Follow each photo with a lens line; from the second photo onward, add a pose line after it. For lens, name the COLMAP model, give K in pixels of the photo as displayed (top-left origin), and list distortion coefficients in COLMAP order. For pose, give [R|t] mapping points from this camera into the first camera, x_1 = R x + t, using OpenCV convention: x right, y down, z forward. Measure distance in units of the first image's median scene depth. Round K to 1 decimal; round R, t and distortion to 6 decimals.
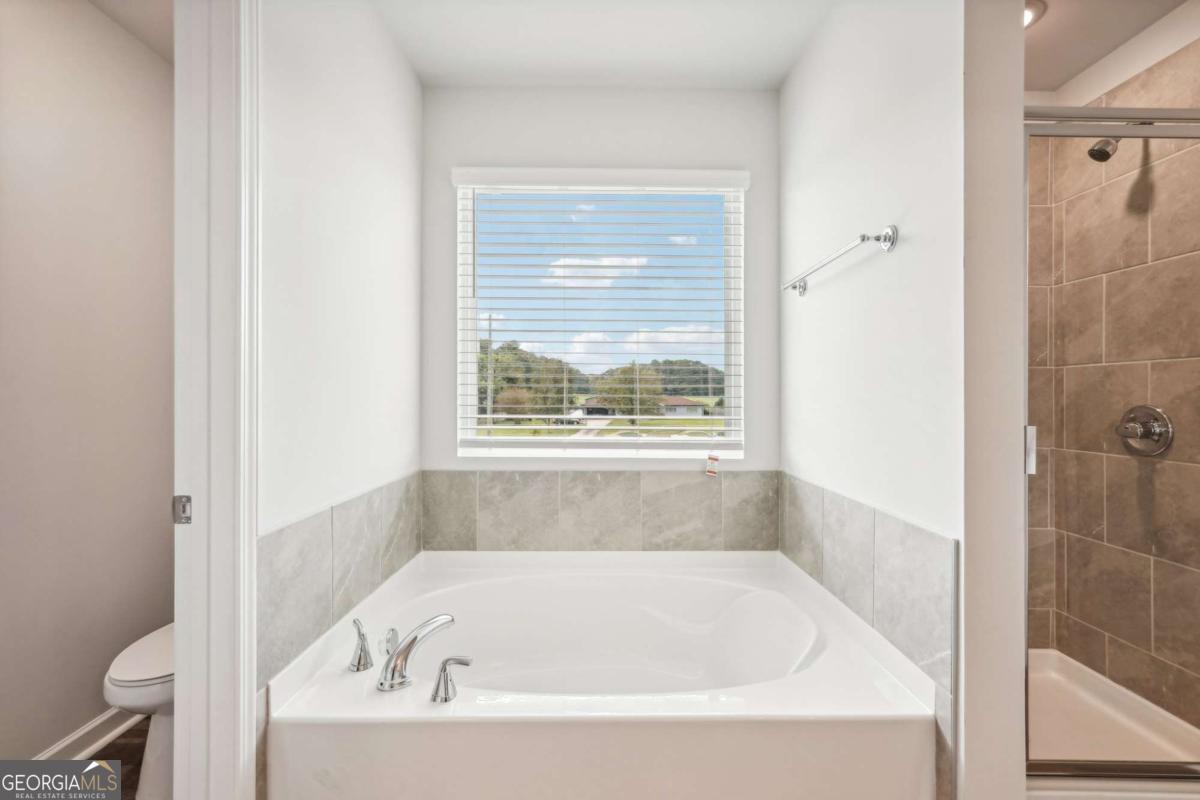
lens RADIAL K [[540.1, 0, 600.0], [0, 540.1, 400.0], [0, 0, 1]] dist [0.003140, 0.008385]
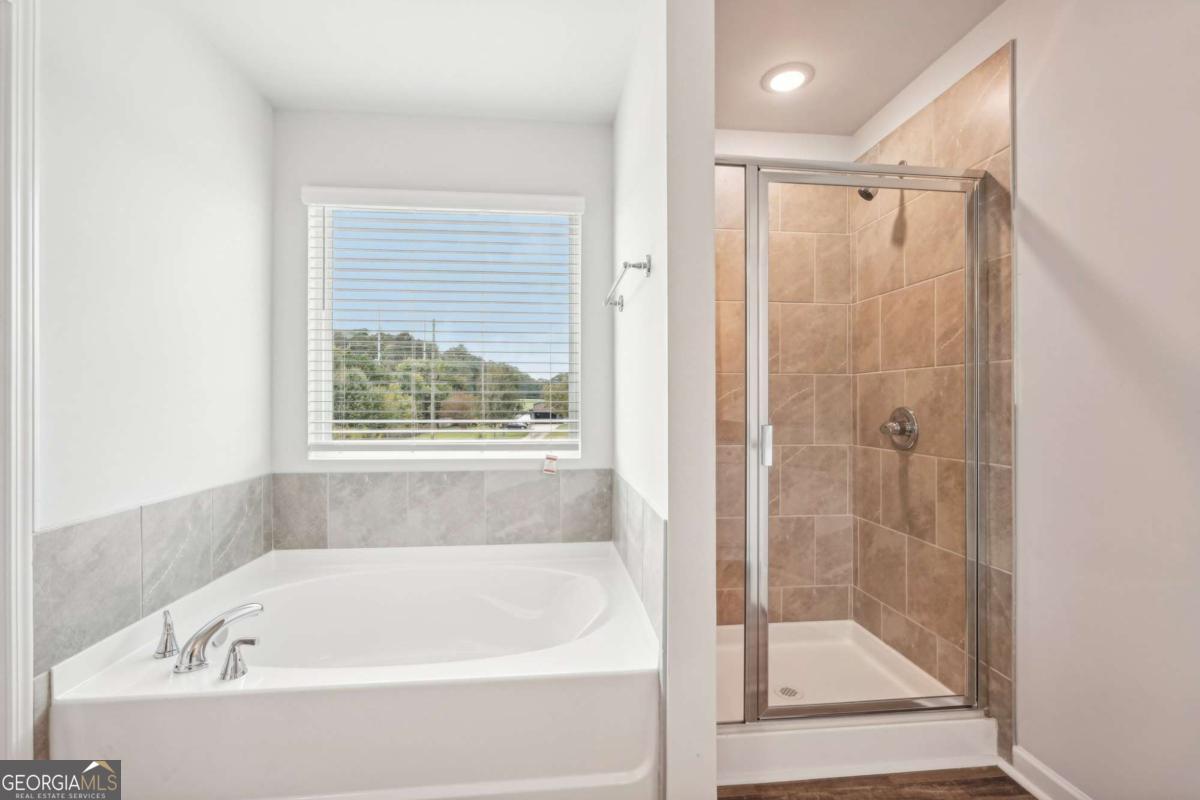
lens RADIAL K [[540.5, 0, 600.0], [0, 540.5, 400.0], [0, 0, 1]] dist [-0.003614, 0.008157]
pose [[0.996755, -0.005403, 0.080308, 0.222666], [0.006095, 0.999946, -0.008379, -0.000092], [-0.080259, 0.008841, 0.996735, -0.100585]]
